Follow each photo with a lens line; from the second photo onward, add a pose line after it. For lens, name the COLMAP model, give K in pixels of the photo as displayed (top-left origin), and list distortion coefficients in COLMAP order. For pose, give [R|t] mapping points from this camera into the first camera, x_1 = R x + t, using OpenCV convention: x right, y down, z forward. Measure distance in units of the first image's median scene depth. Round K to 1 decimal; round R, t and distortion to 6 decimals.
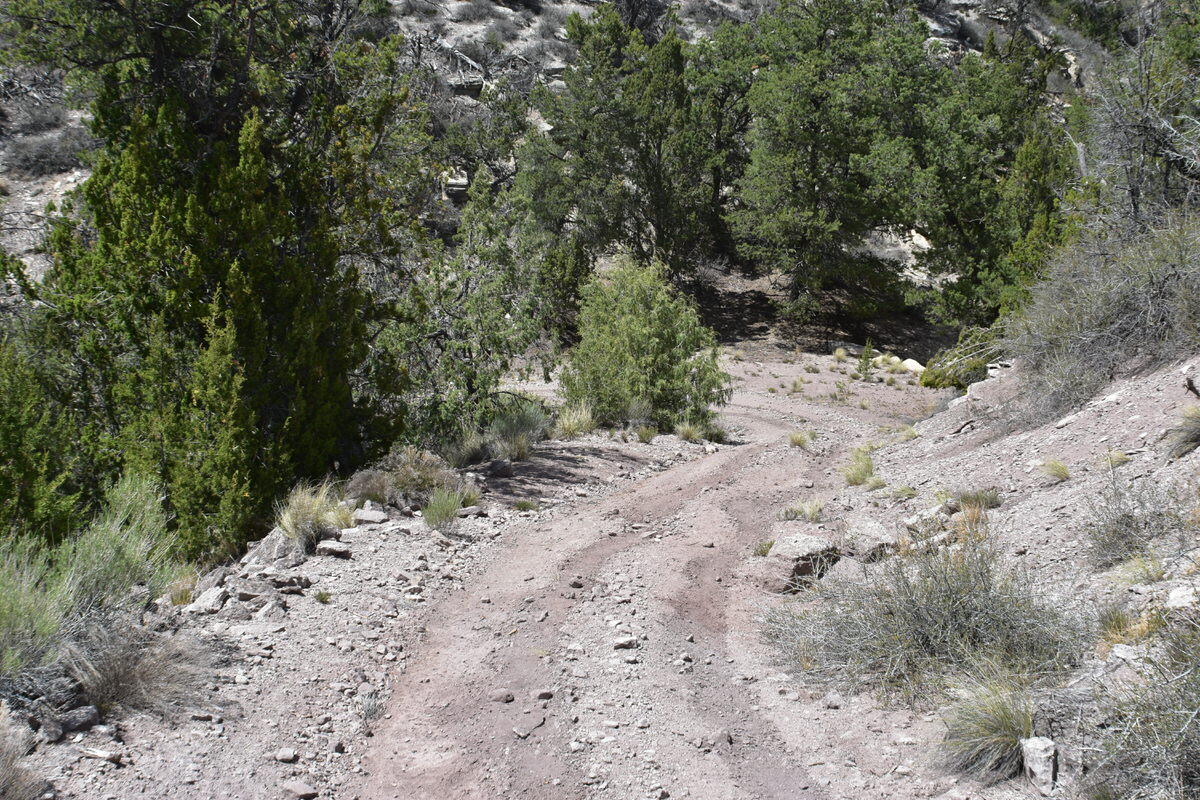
lens RADIAL K [[1405.8, 0, 602.0], [0, 1405.8, 400.0], [0, 0, 1]] dist [-0.130752, 0.000000]
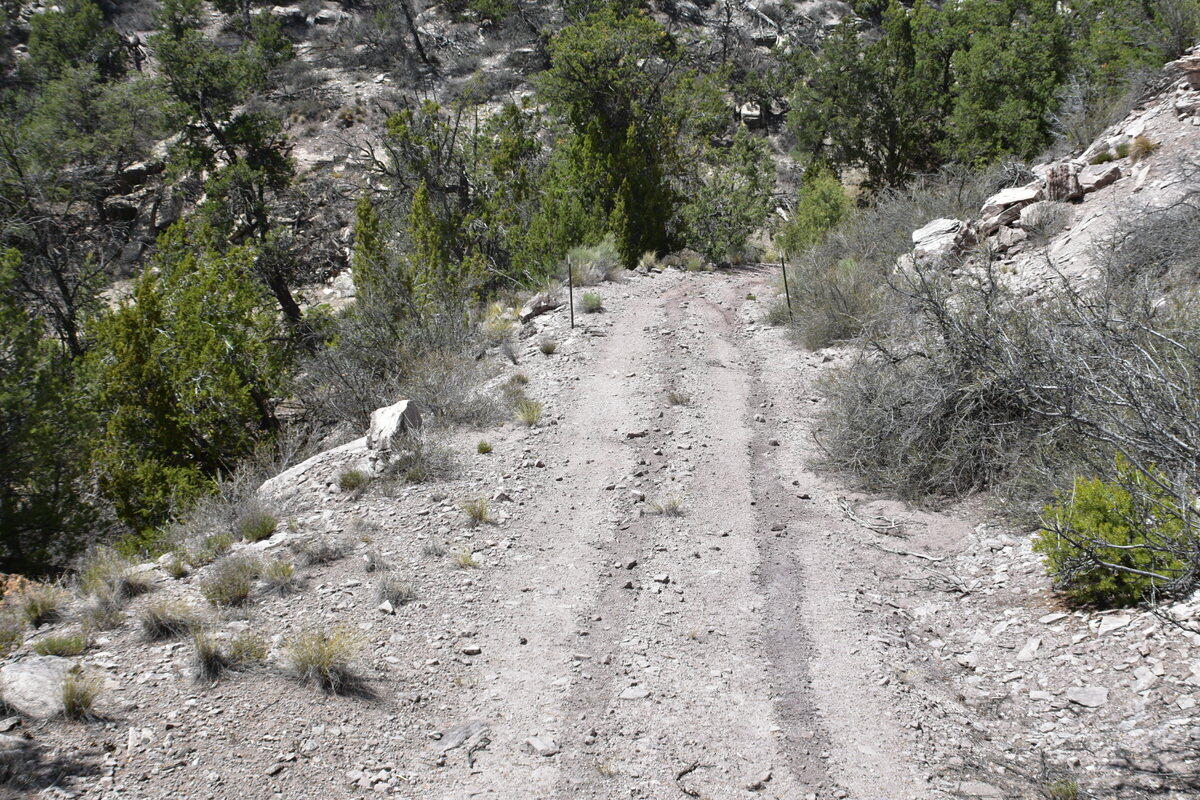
lens RADIAL K [[1405.8, 0, 601.1], [0, 1405.8, 400.4], [0, 0, 1]] dist [-0.130752, 0.000000]
pose [[0.972545, 0.051005, -0.227057, 0.084884], [-0.034861, 0.996608, 0.074551, 0.033097], [0.230089, -0.064588, 0.971024, -0.428505]]
